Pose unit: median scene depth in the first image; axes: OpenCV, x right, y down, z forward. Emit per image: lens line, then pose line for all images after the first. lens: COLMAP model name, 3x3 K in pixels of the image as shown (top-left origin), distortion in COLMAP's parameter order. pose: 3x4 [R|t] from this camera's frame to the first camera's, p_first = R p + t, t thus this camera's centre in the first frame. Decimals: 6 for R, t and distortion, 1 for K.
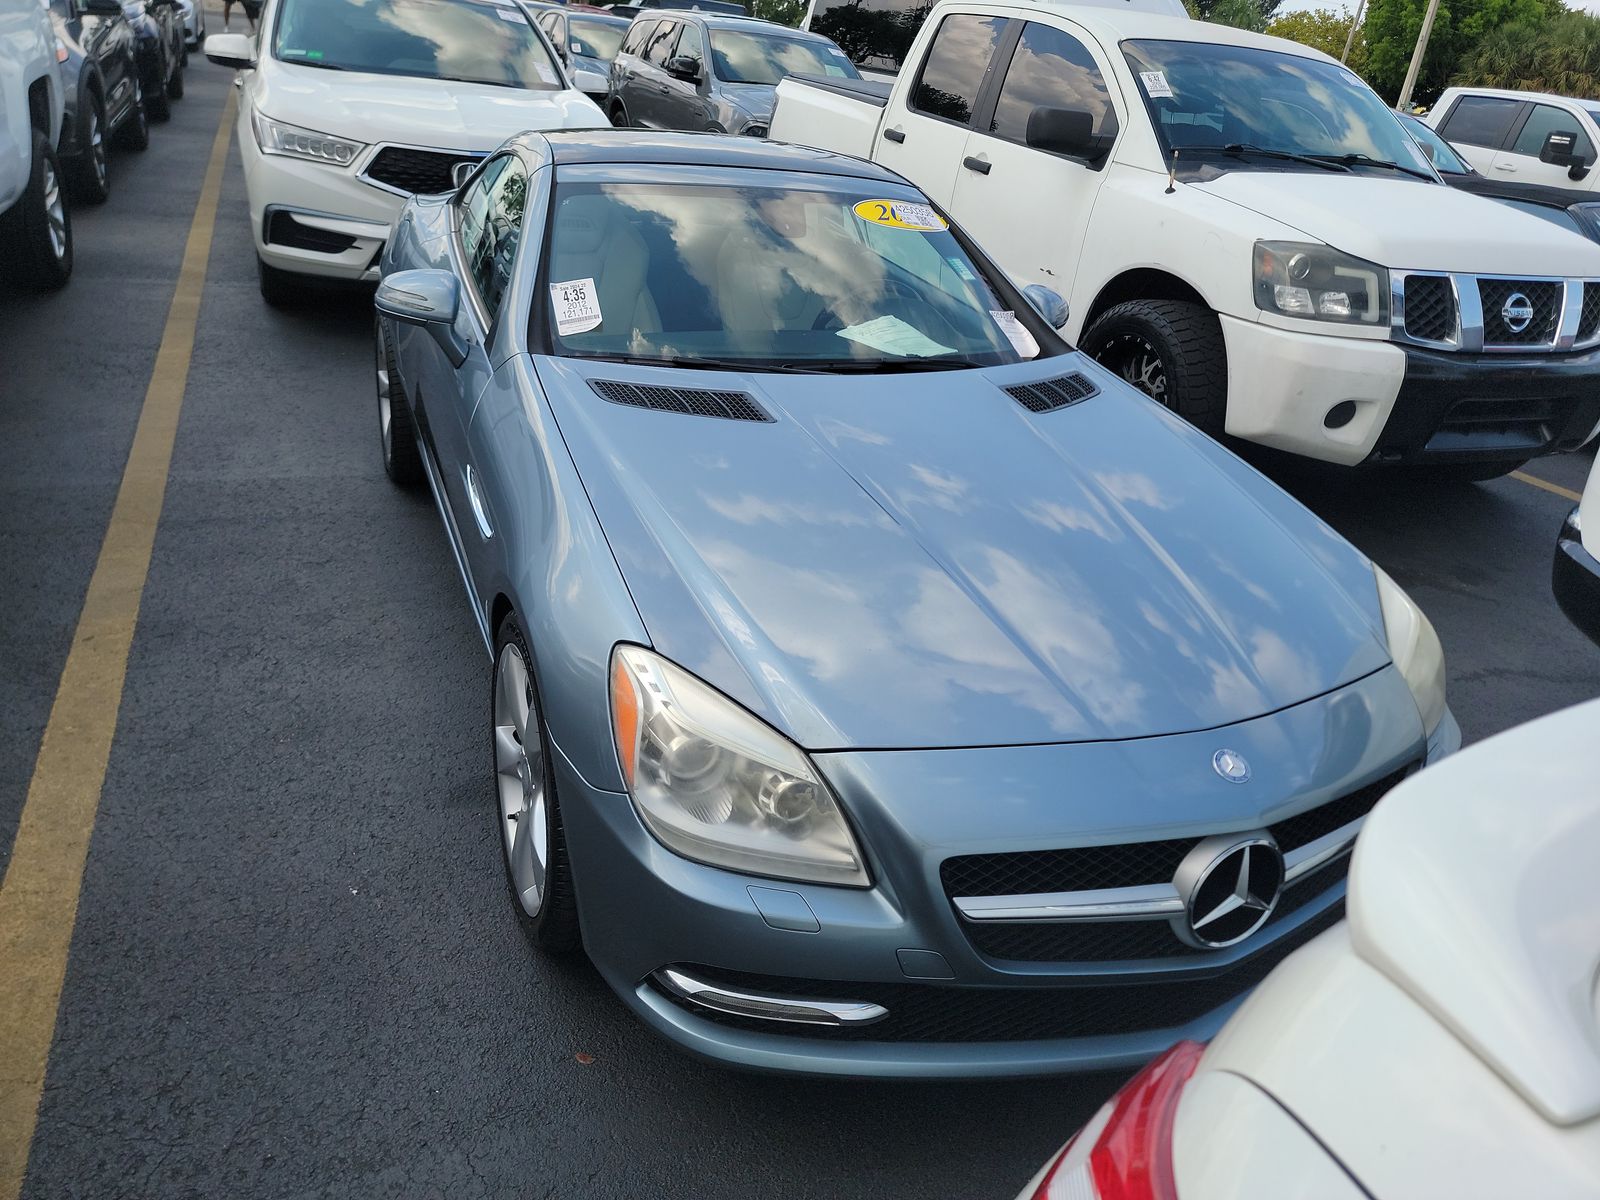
lens RADIAL K [[1114.8, 0, 806.7], [0, 1114.8, 602.7], [0, 0, 1]] dist [0.052843, -0.035280]
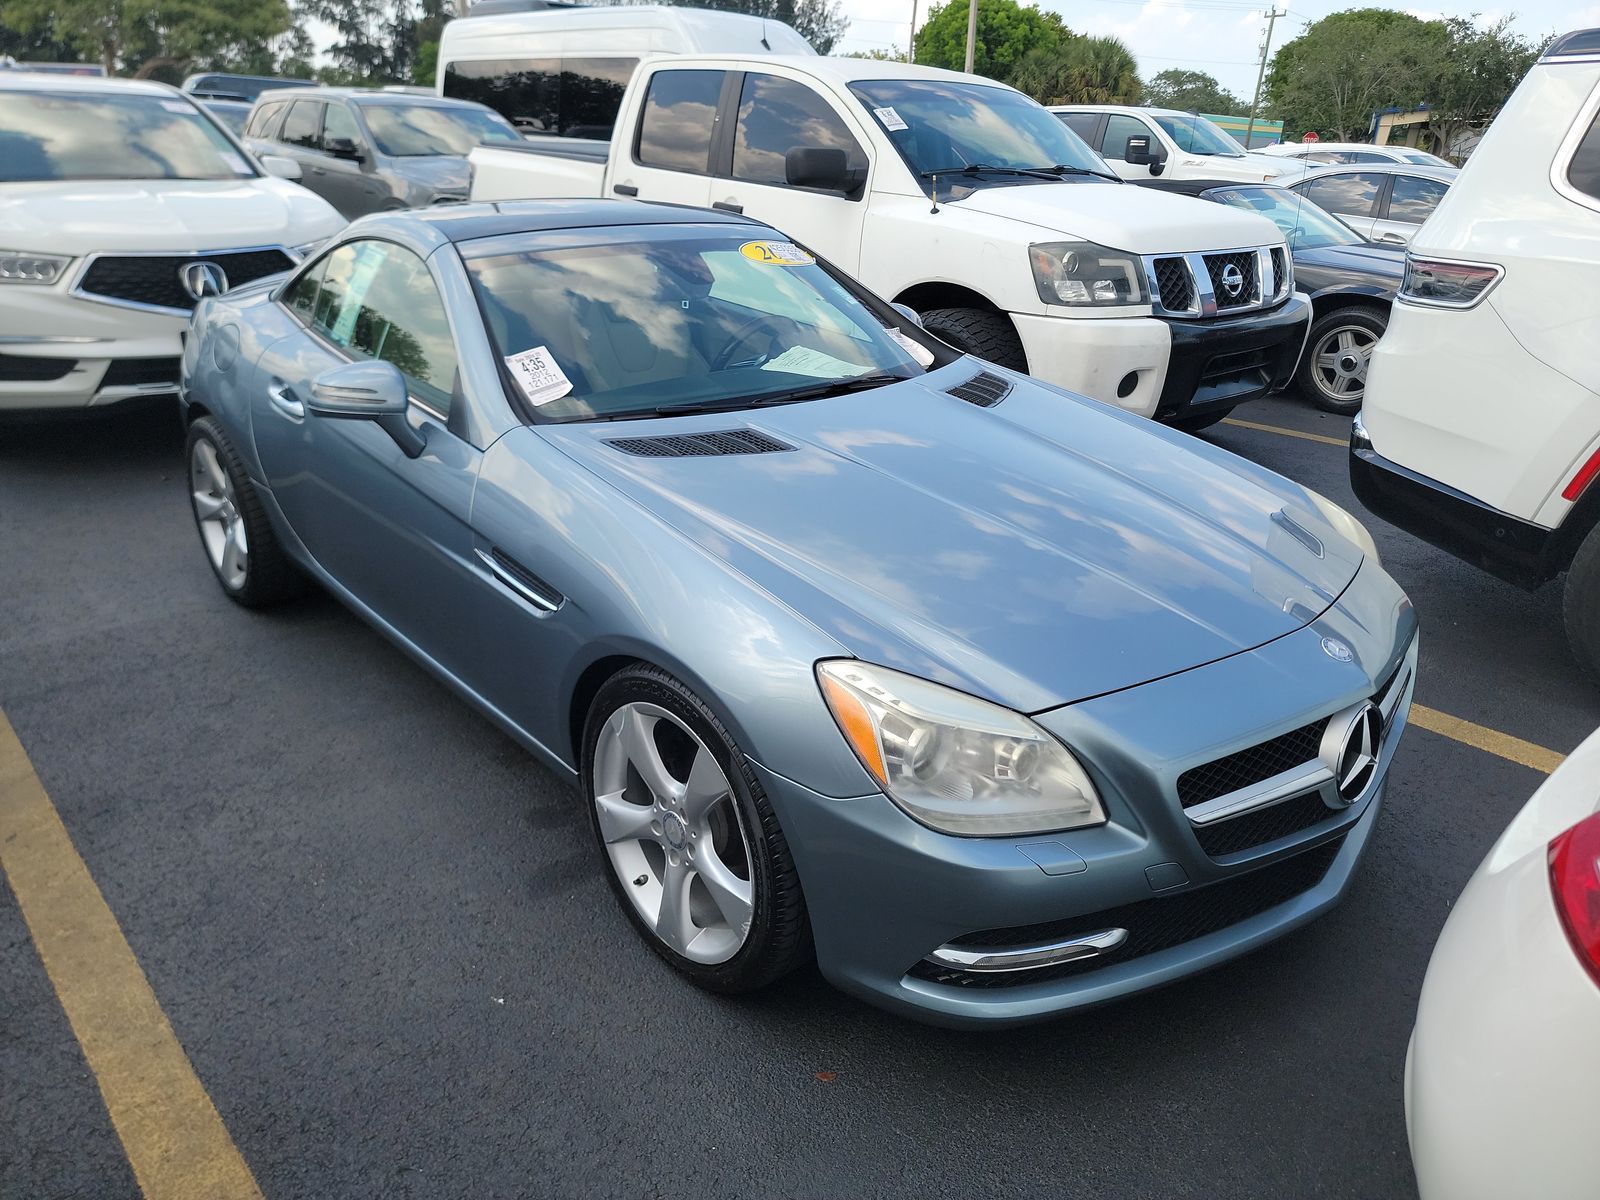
lens RADIAL K [[1114.8, 0, 837.1], [0, 1114.8, 596.8], [0, 0, 1]] dist [0.052843, -0.035280]
pose [[0.943001, -0.199543, 0.266328, -0.153722], [0.211008, 0.977372, -0.014843, -0.001348], [-0.257340, 0.070194, 0.963768, -0.006474]]
